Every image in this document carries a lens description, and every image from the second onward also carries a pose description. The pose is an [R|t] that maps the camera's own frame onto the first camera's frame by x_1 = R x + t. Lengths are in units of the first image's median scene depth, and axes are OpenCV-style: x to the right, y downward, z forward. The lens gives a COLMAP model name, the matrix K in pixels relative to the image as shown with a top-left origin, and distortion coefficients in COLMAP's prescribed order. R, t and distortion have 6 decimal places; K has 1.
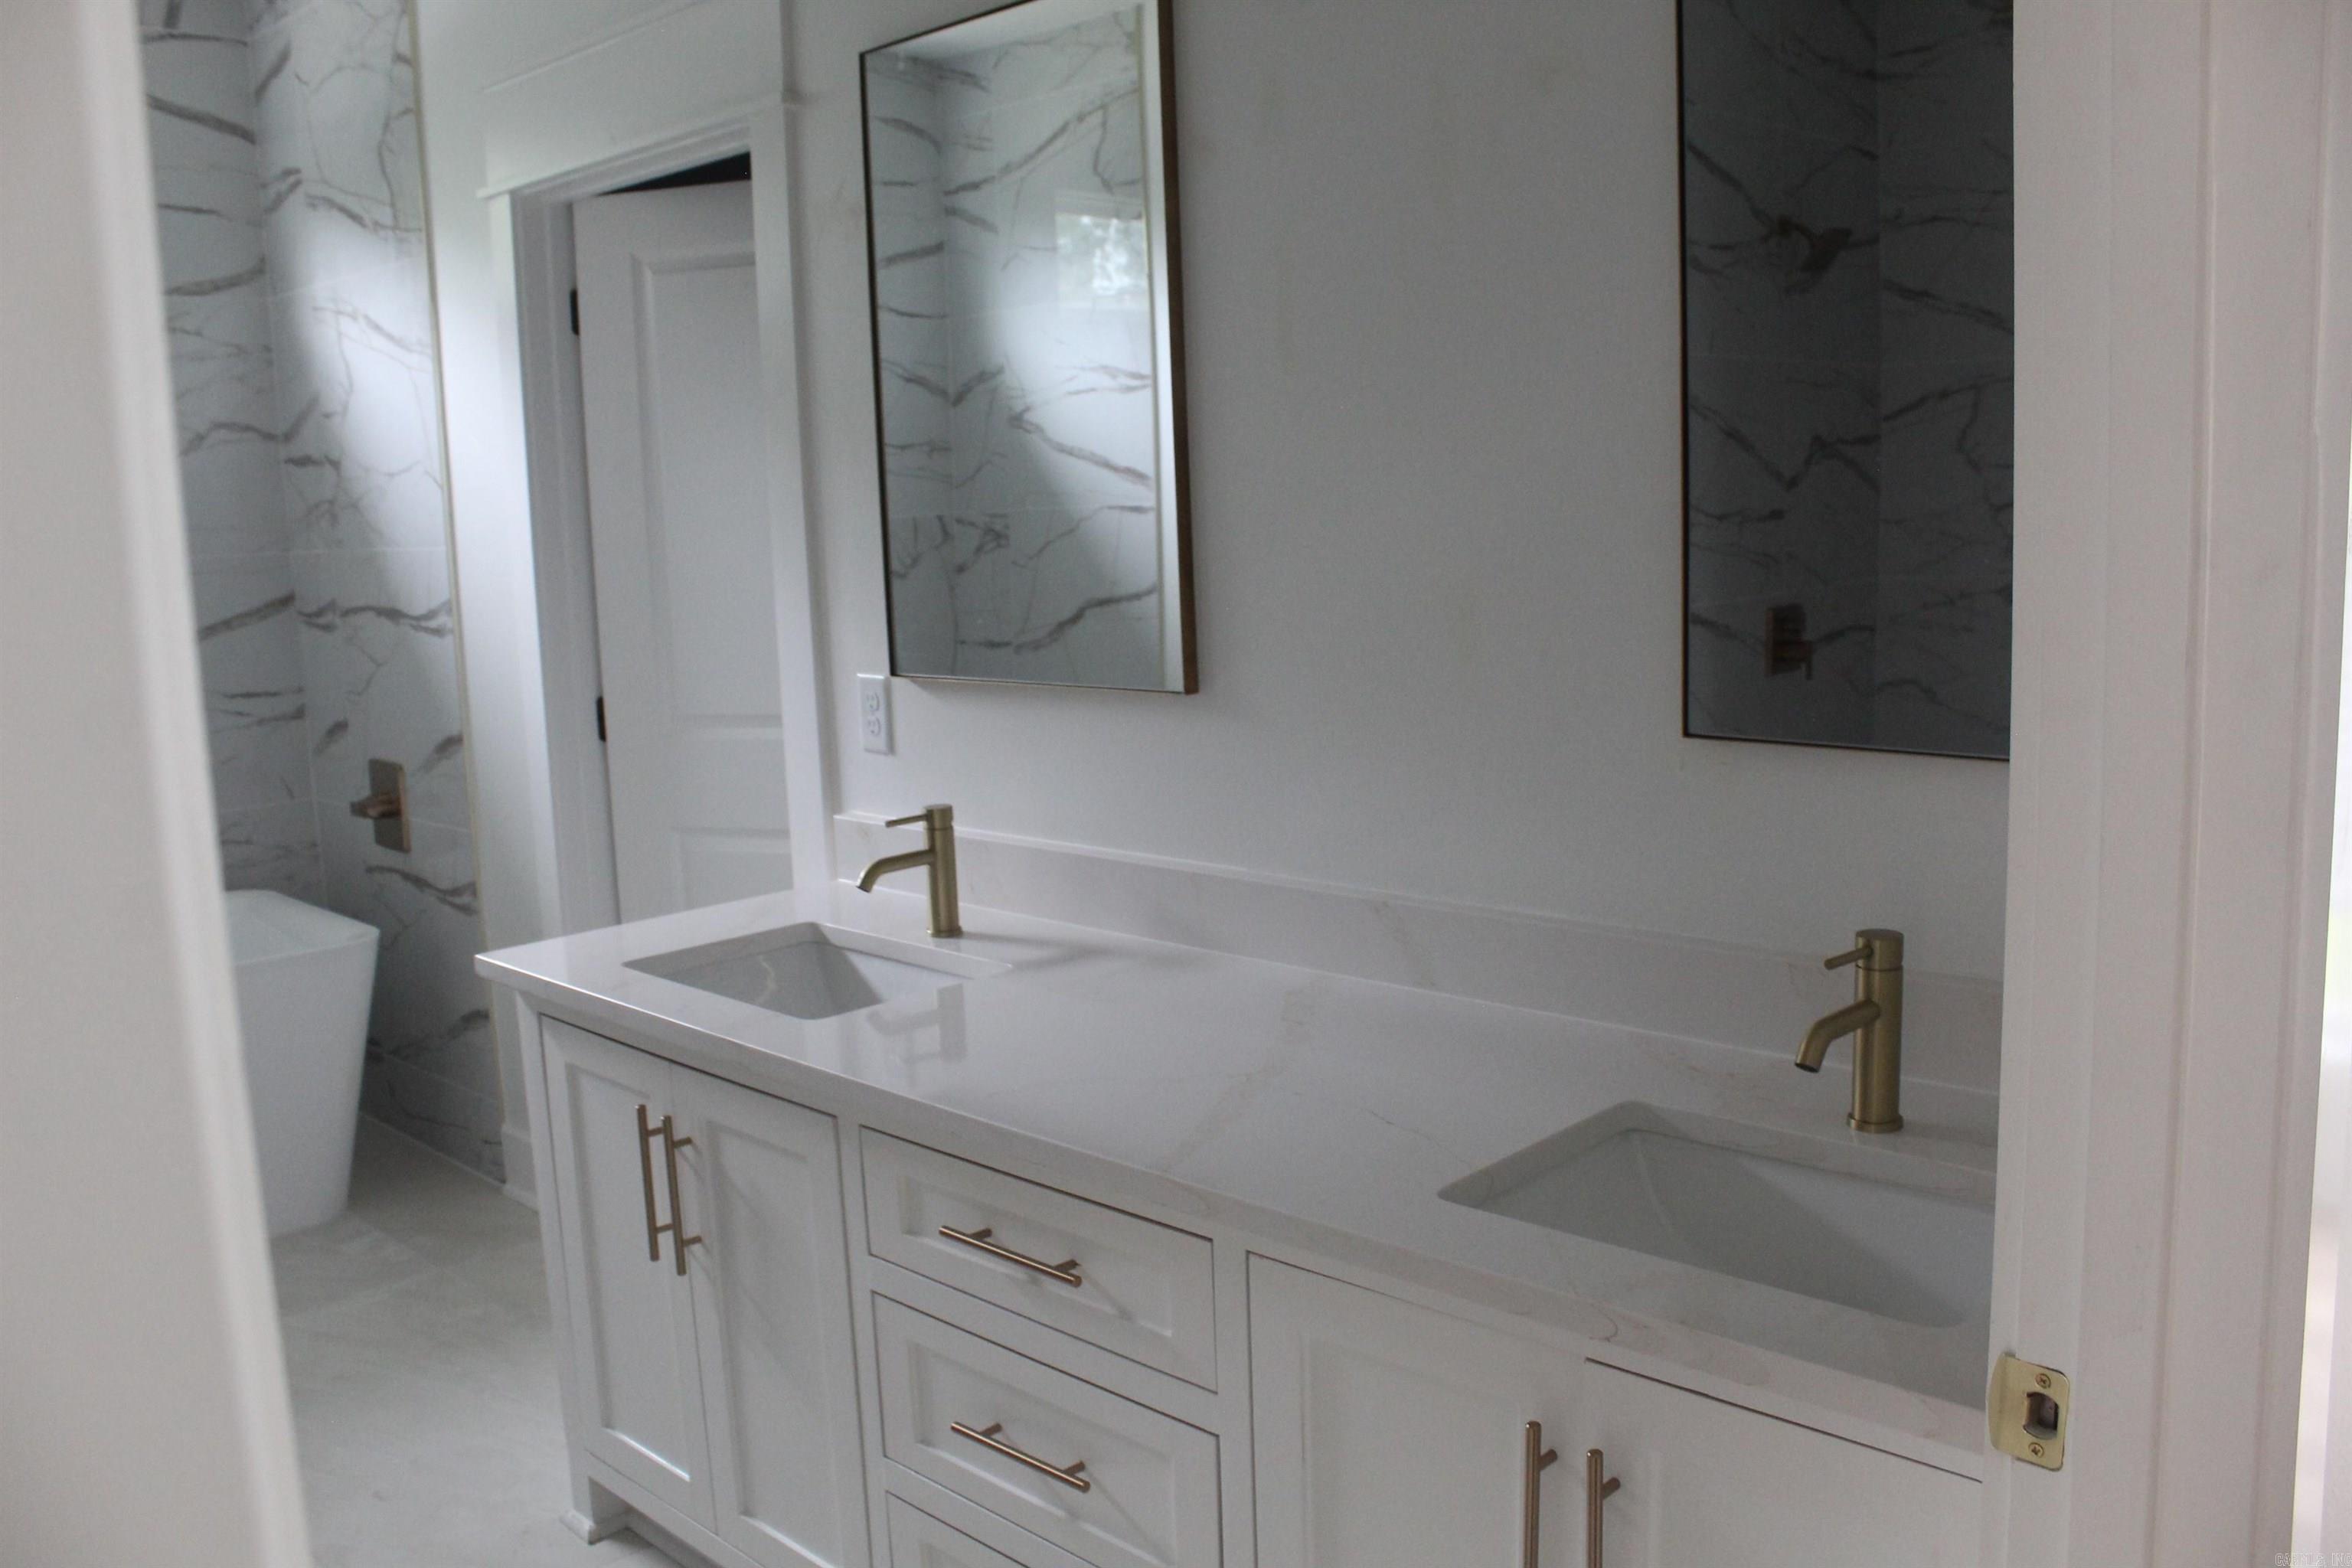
lens RADIAL K [[1945.8, 0, 1164.1], [0, 1945.8, 771.0], [0, 0, 1]] dist [-0.169551, 0.152589]
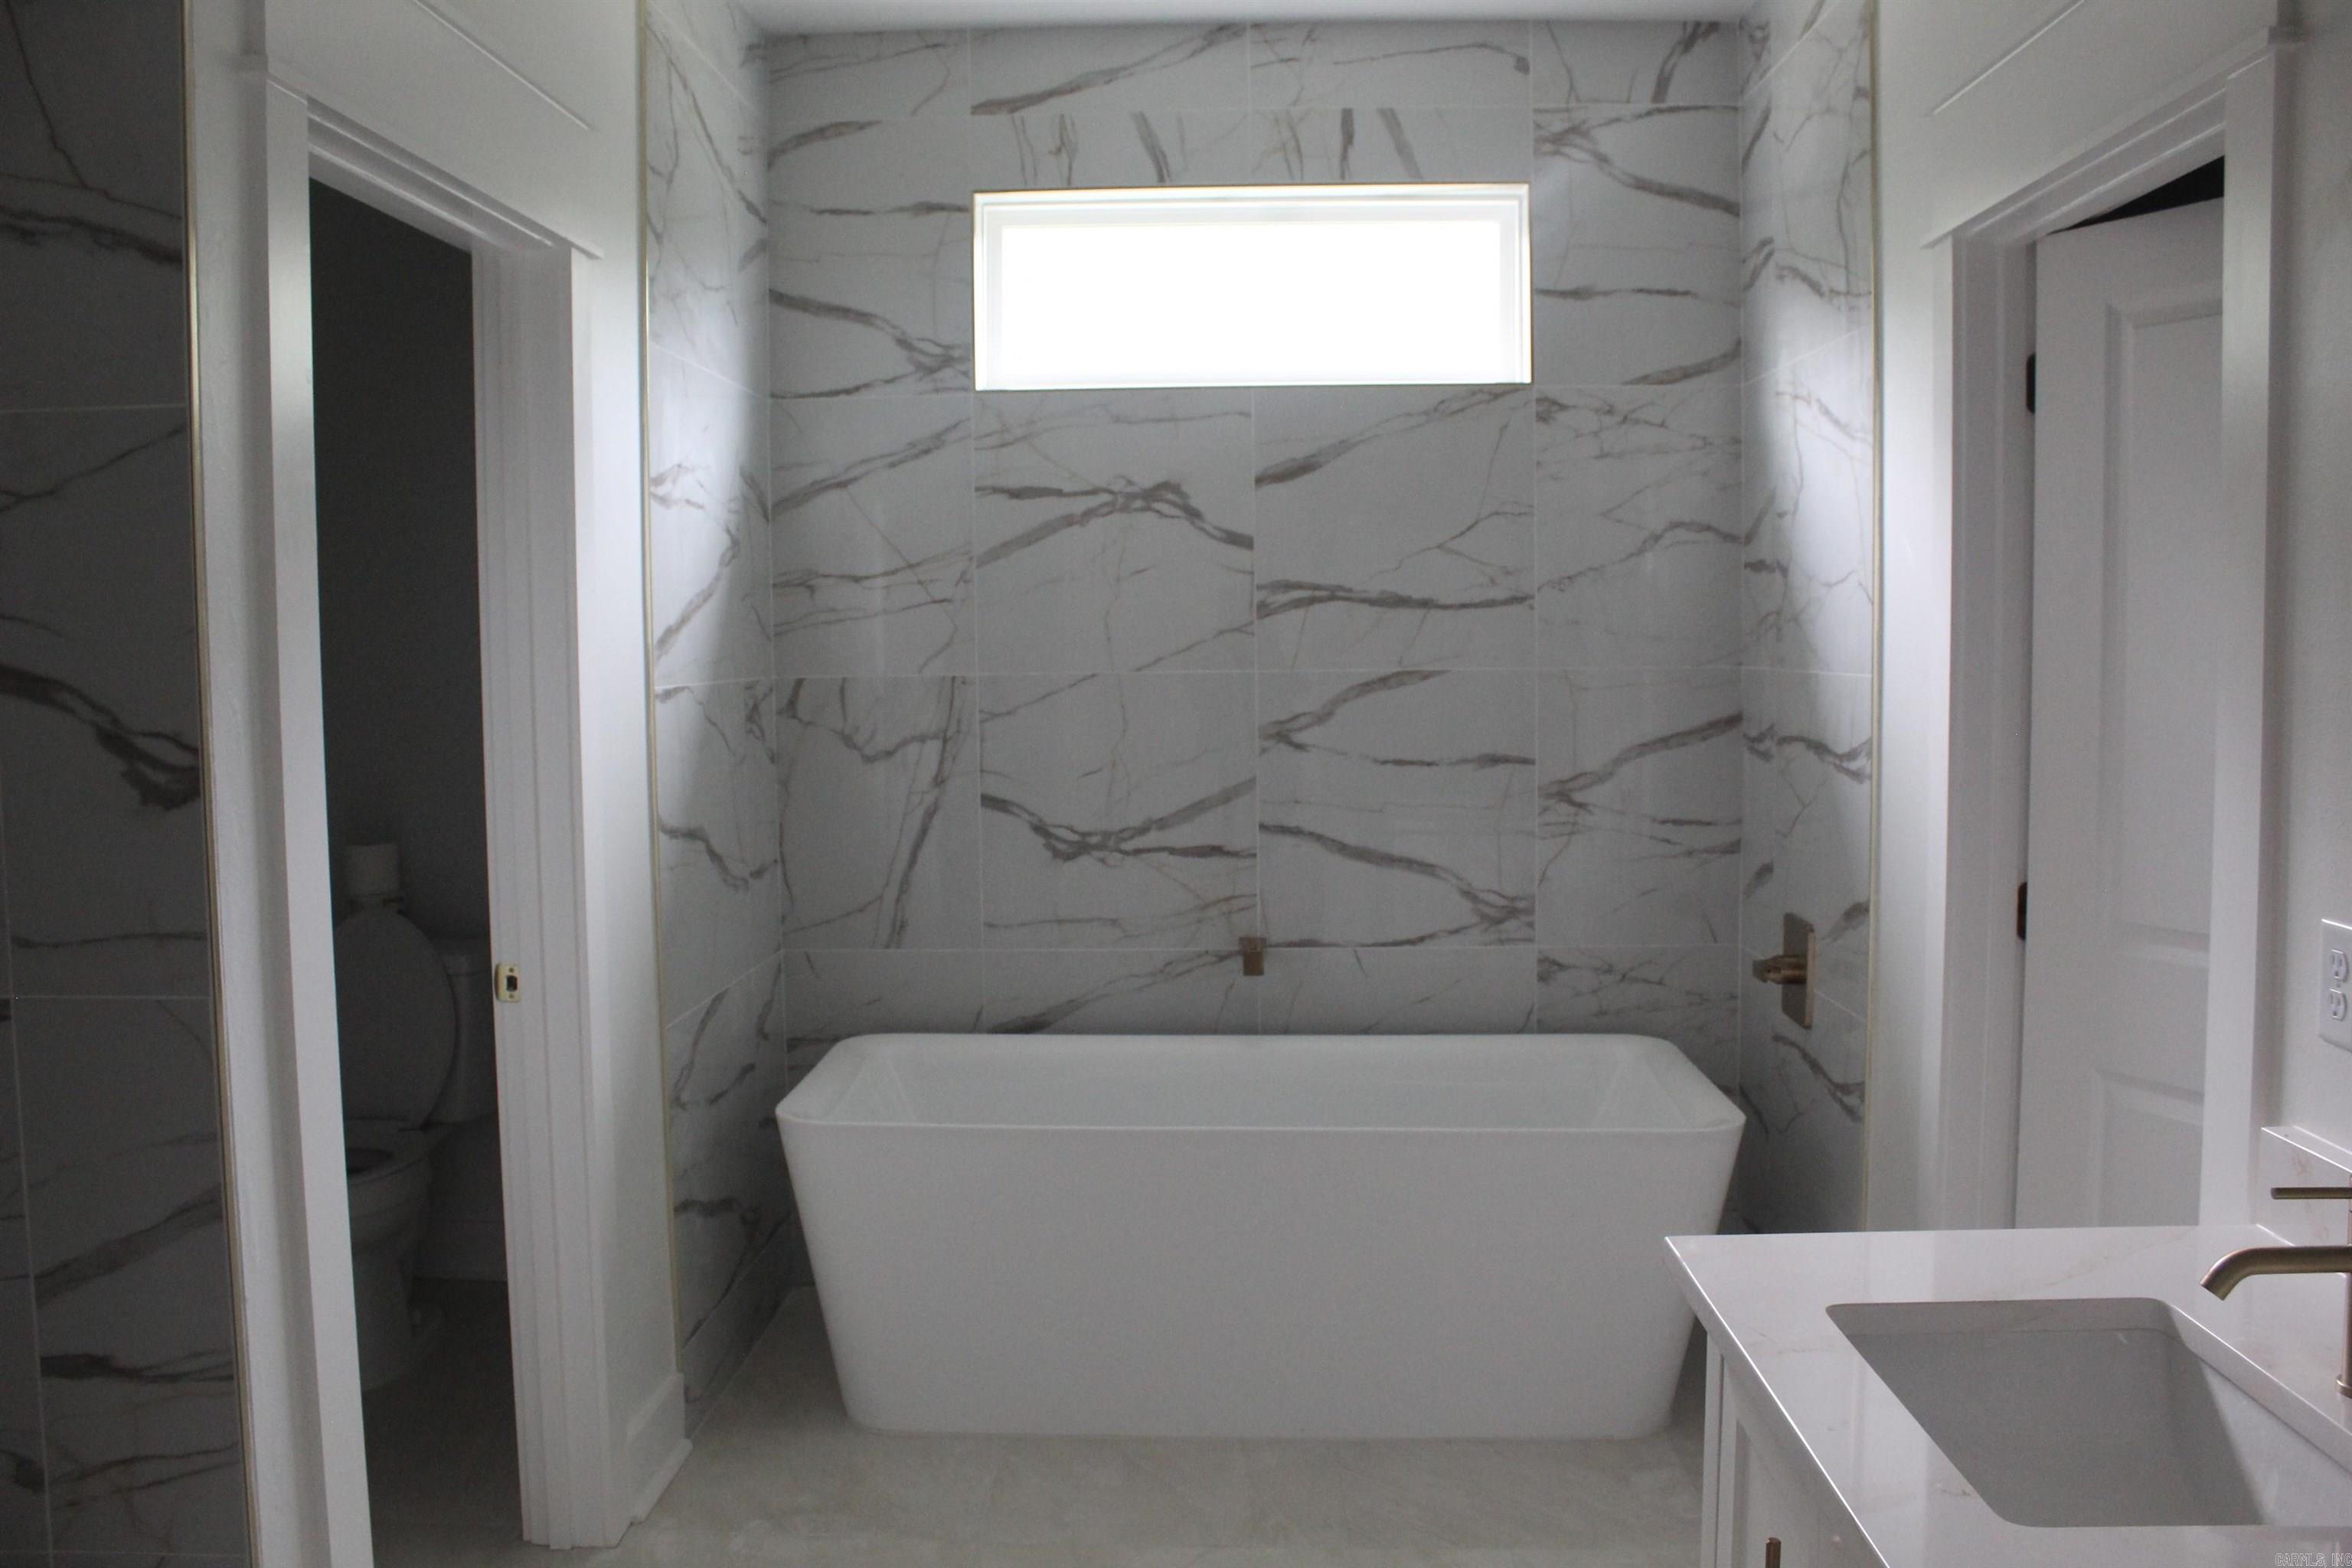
lens RADIAL K [[1945.8, 0, 1164.1], [0, 1945.8, 771.0], [0, 0, 1]] dist [-0.169551, 0.152589]
pose [[0.673642, 0.081194, -0.734585, 0.023684], [-0.120704, 0.992688, -0.000969, -0.035937], [0.729135, 0.089320, 0.678517, 0.204899]]
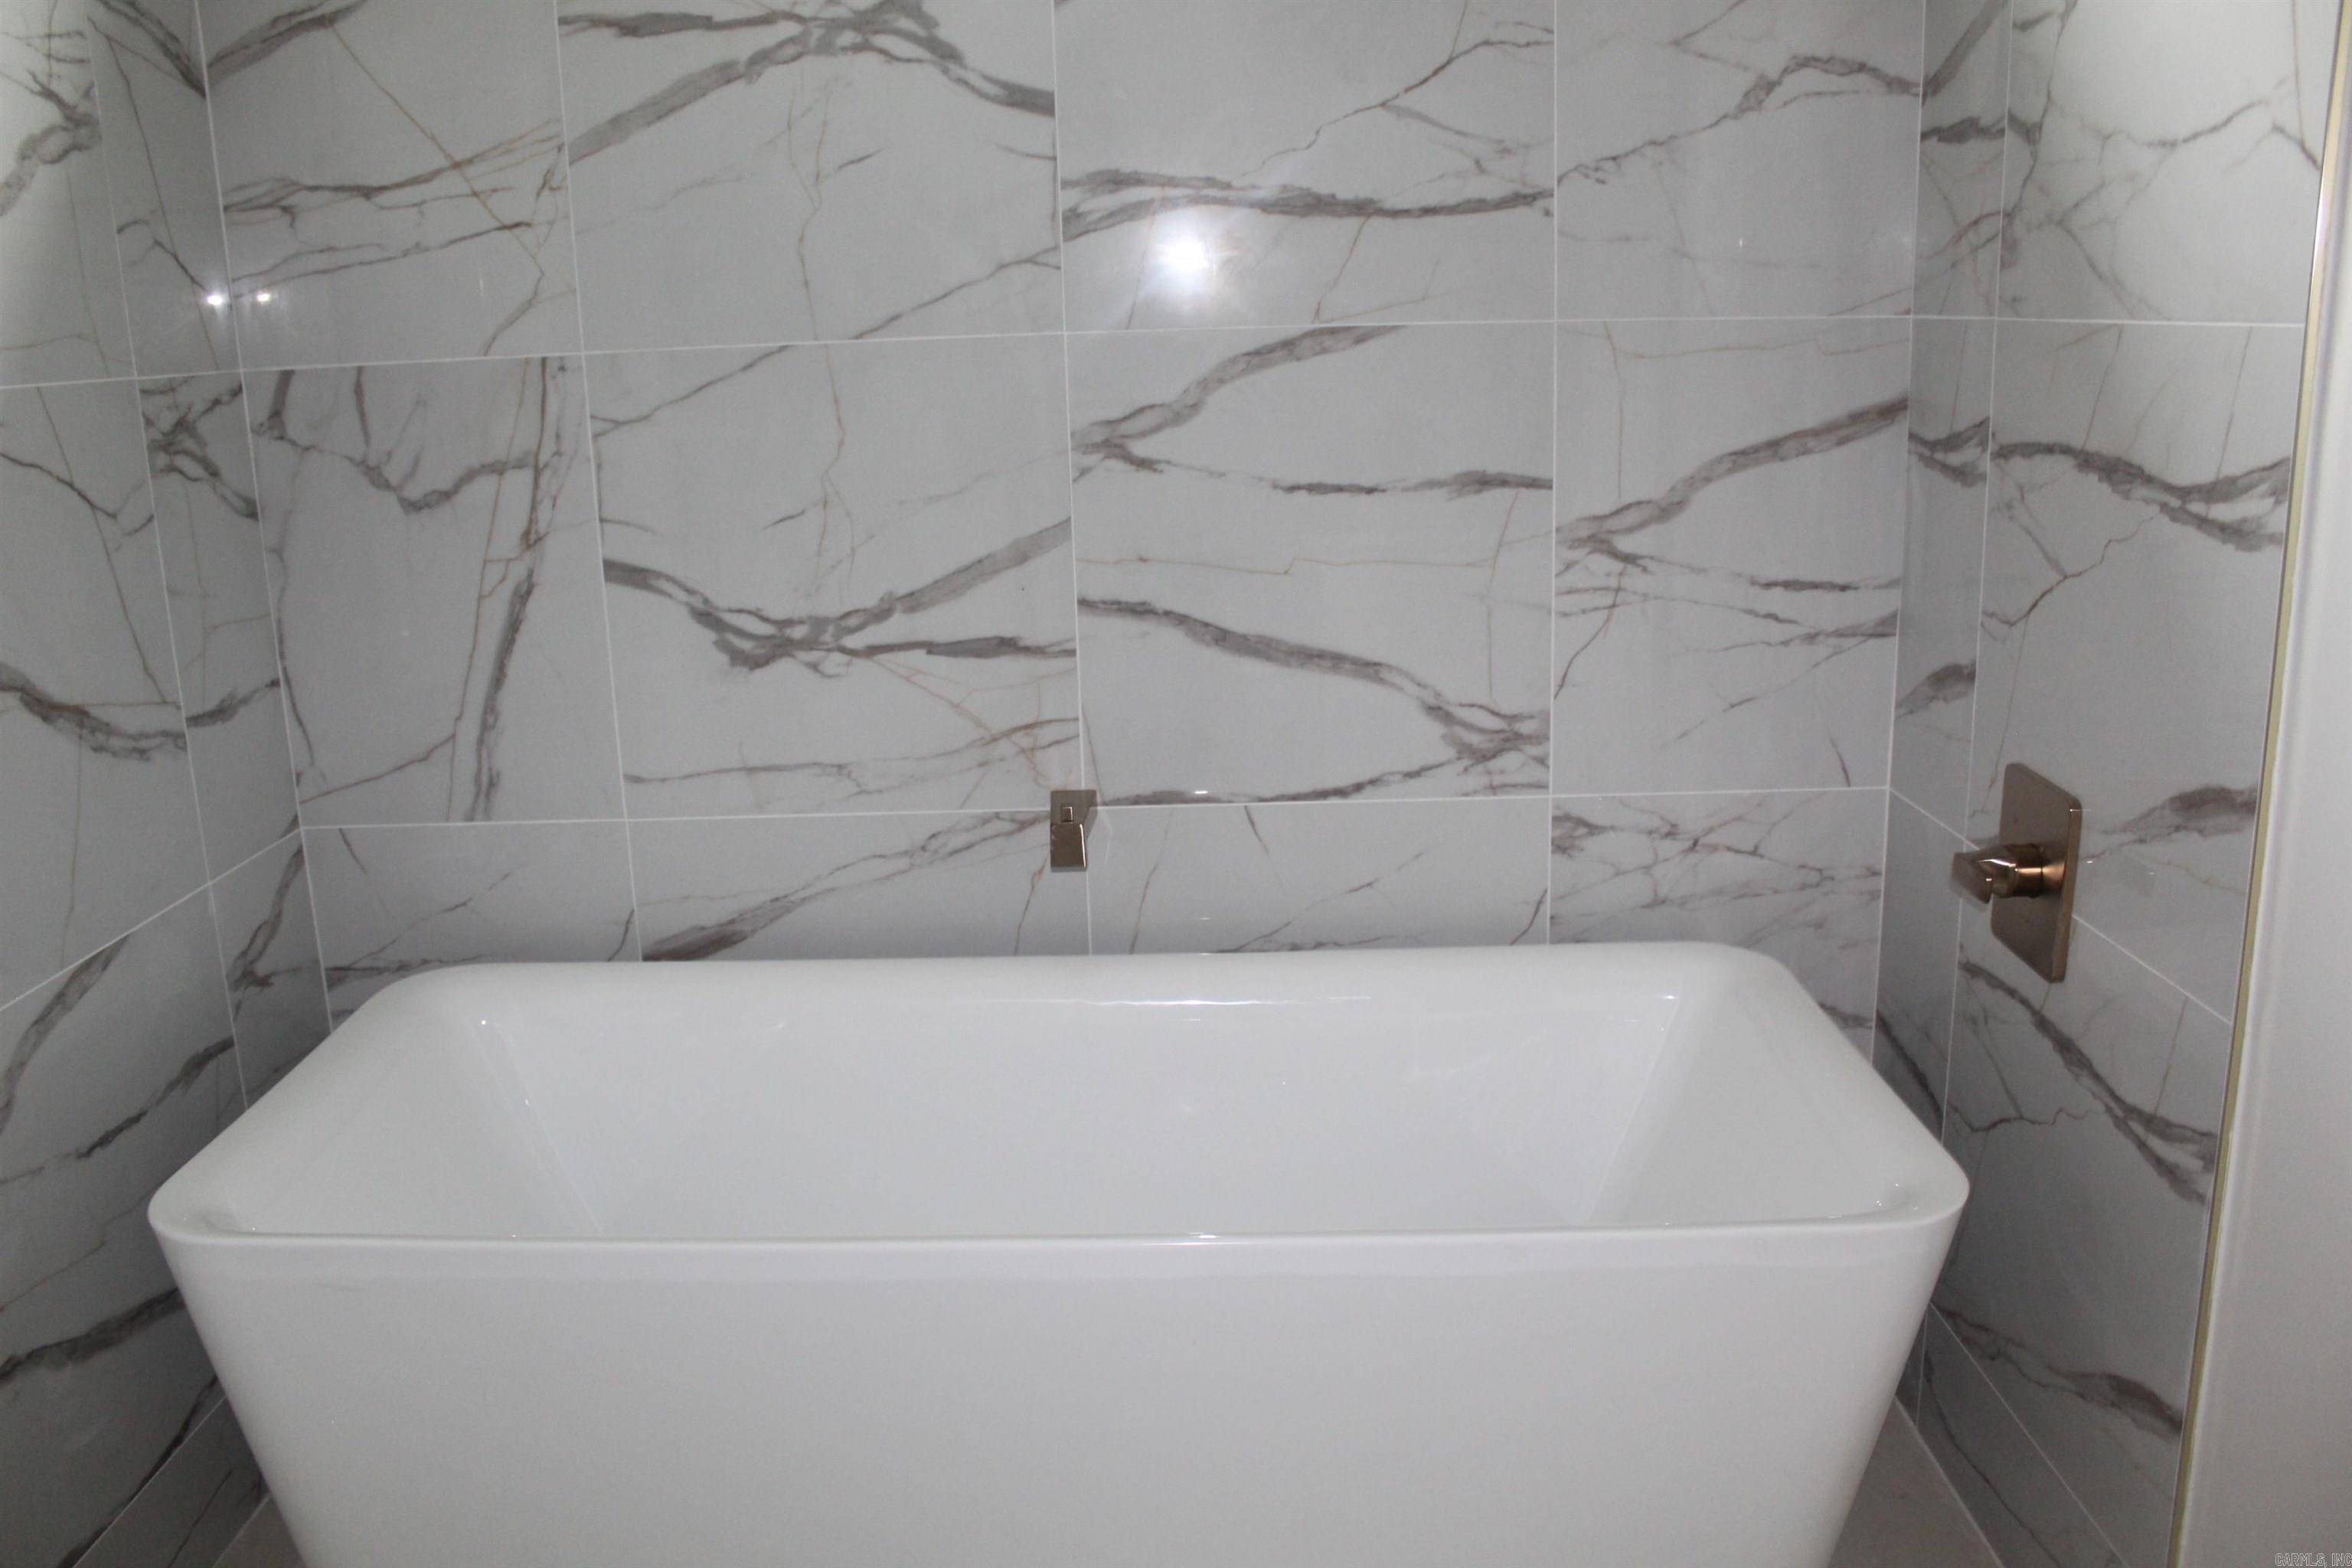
lens RADIAL K [[1938.8, 0, 1150.3], [0, 1938.8, 776.4], [0, 0, 1]] dist [-0.166096, 0.147443]
pose [[0.692692, 0.188859, -0.696068, -0.242875], [-0.100539, 0.980969, 0.166107, -0.061615], [0.714192, -0.045079, 0.698497, 0.524357]]
